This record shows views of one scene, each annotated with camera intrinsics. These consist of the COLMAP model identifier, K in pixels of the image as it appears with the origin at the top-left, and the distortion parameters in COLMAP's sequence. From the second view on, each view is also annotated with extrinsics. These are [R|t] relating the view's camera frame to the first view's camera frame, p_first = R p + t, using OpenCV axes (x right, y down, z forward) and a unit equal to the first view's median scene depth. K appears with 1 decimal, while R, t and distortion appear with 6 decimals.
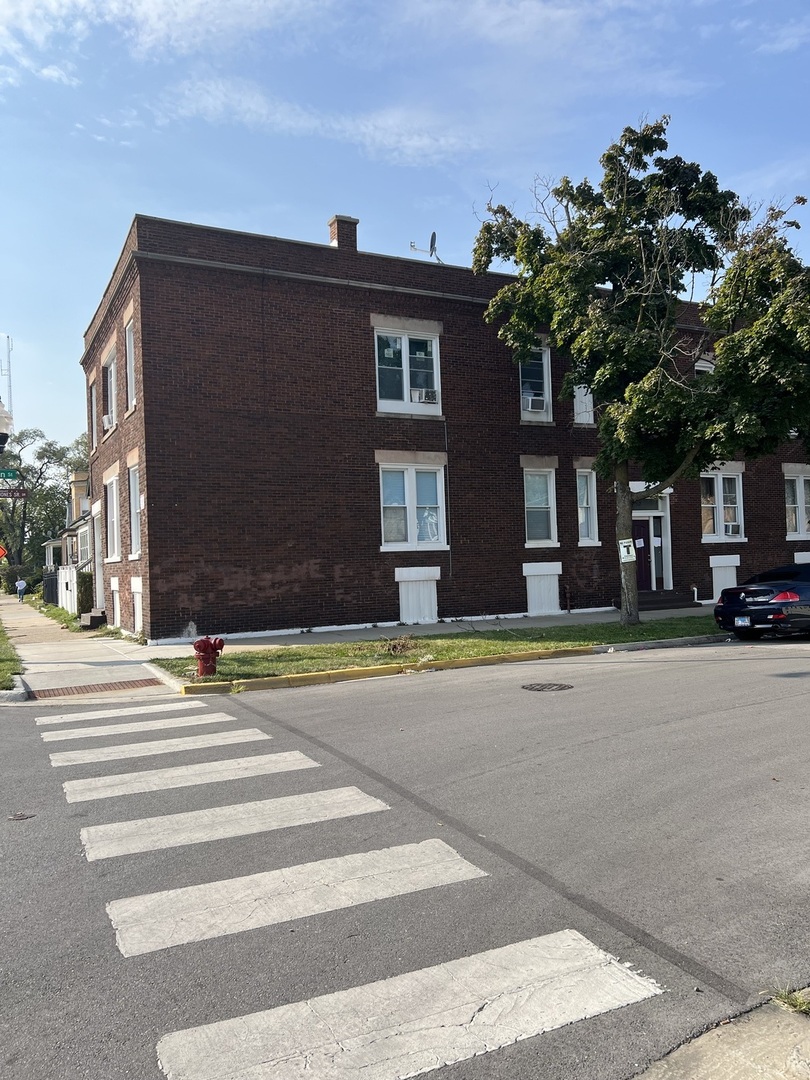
lens RADIAL K [[894.7, 0, 404.5], [0, 894.7, 531.9], [0, 0, 1]] dist [0.132917, -0.102703]
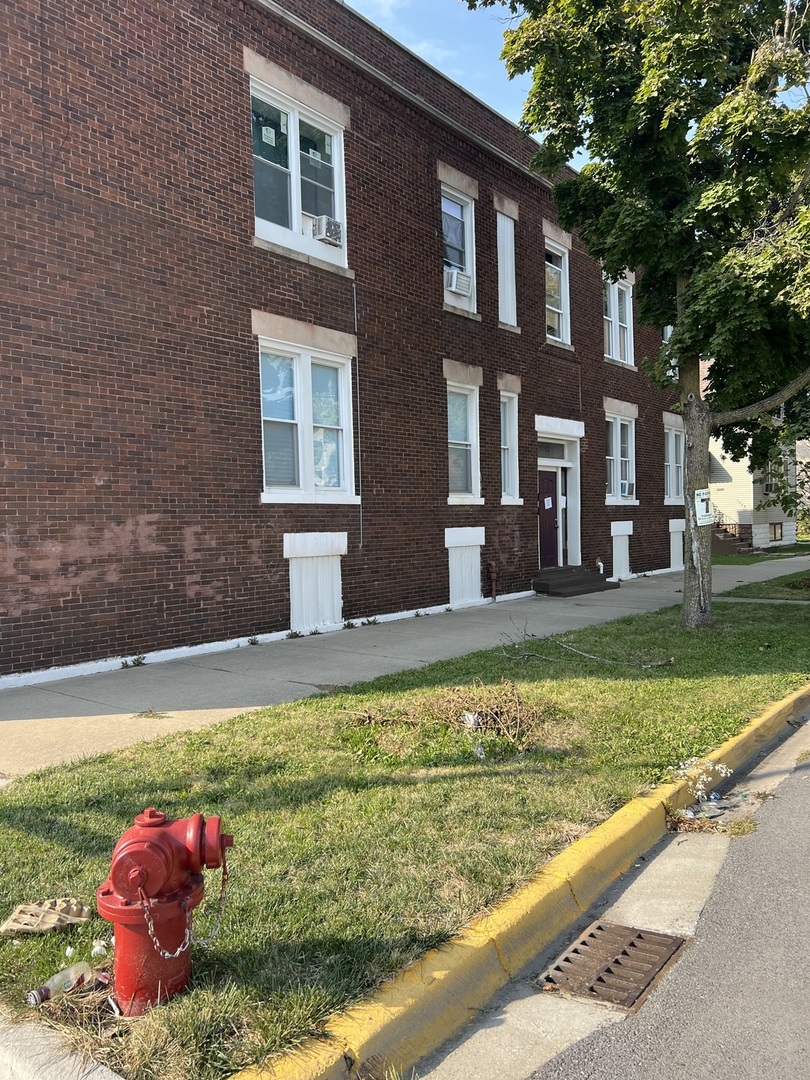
lens RADIAL K [[840.2, 0, 405.0], [0, 840.2, 540.0], [0, 0, 1]] dist [0.052342, -0.077683]
pose [[0.904539, 0.004300, 0.426370, -0.158457], [-0.021952, 0.999093, 0.036495, 0.023345], [-0.425826, -0.042371, 0.903812, 0.492335]]
